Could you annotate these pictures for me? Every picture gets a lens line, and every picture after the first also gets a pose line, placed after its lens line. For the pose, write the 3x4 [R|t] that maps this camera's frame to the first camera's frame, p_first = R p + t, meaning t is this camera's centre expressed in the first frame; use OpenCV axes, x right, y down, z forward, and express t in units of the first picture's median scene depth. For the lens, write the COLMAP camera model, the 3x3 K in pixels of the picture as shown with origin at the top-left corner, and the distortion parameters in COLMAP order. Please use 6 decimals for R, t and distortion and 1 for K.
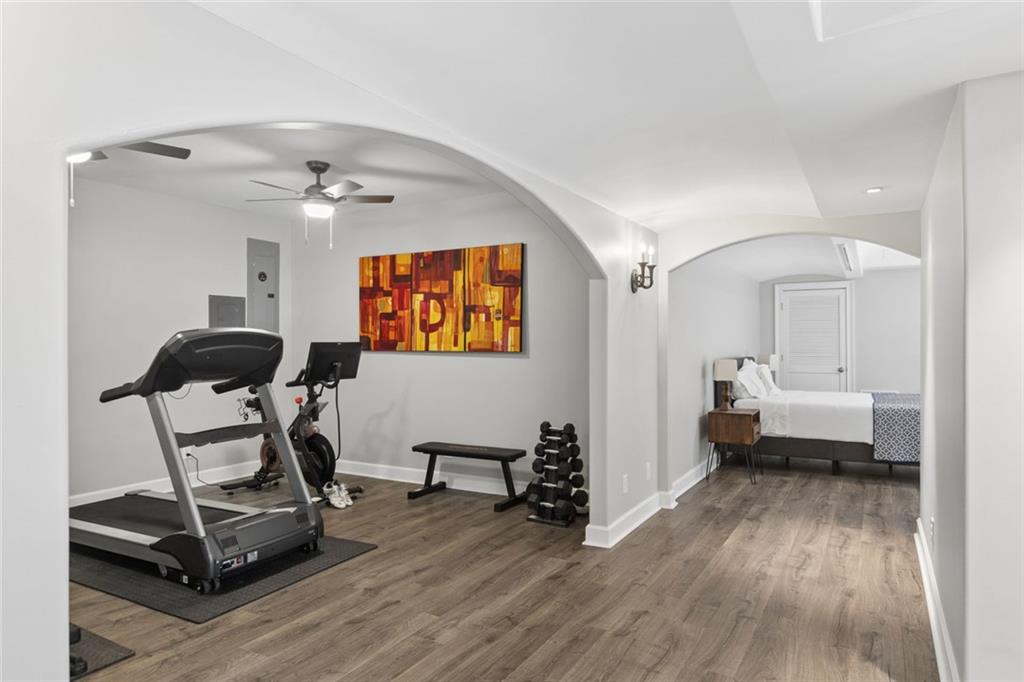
lens RADIAL K [[630.5, 0, 518.6], [0, 630.5, 342.0], [0, 0, 1]] dist [0.002124, -0.001536]
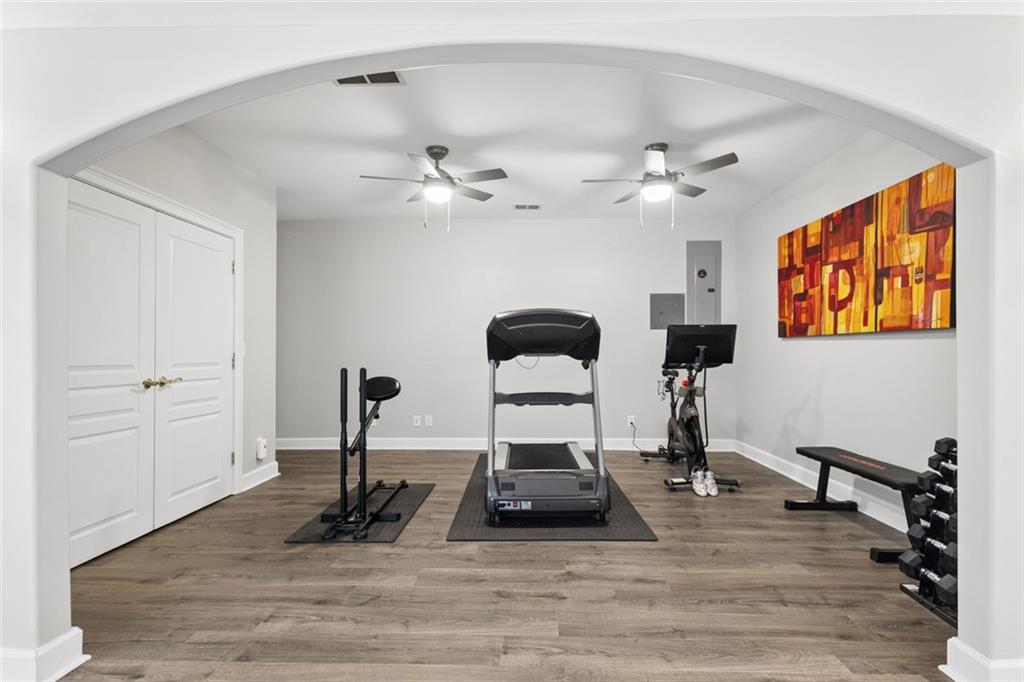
lens RADIAL K [[486.3, 0, 512.6], [0, 486.3, 349.0], [0, 0, 1]] dist [0.014970, -0.002164]
pose [[0.470660, -0.003859, -0.882306, 0.220678], [-0.001565, 0.999985, -0.005208, 0.038658], [0.882313, 0.003832, 0.470647, 0.354672]]
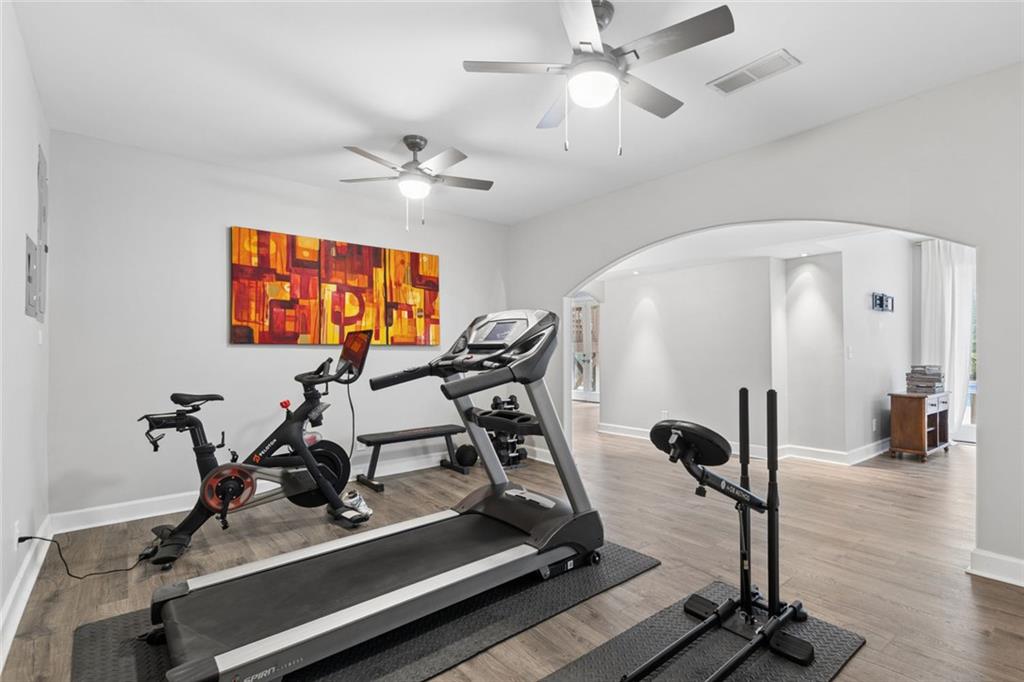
lens RADIAL K [[486.3, 0, 515.7], [0, 486.3, 346.1], [0, 0, 1]] dist [0.014970, -0.002164]
pose [[0.359042, 0.009871, 0.933269, -0.777784], [-0.000251, 0.999945, -0.010479, 0.025927], [-0.933321, 0.003528, 0.359025, 0.499955]]
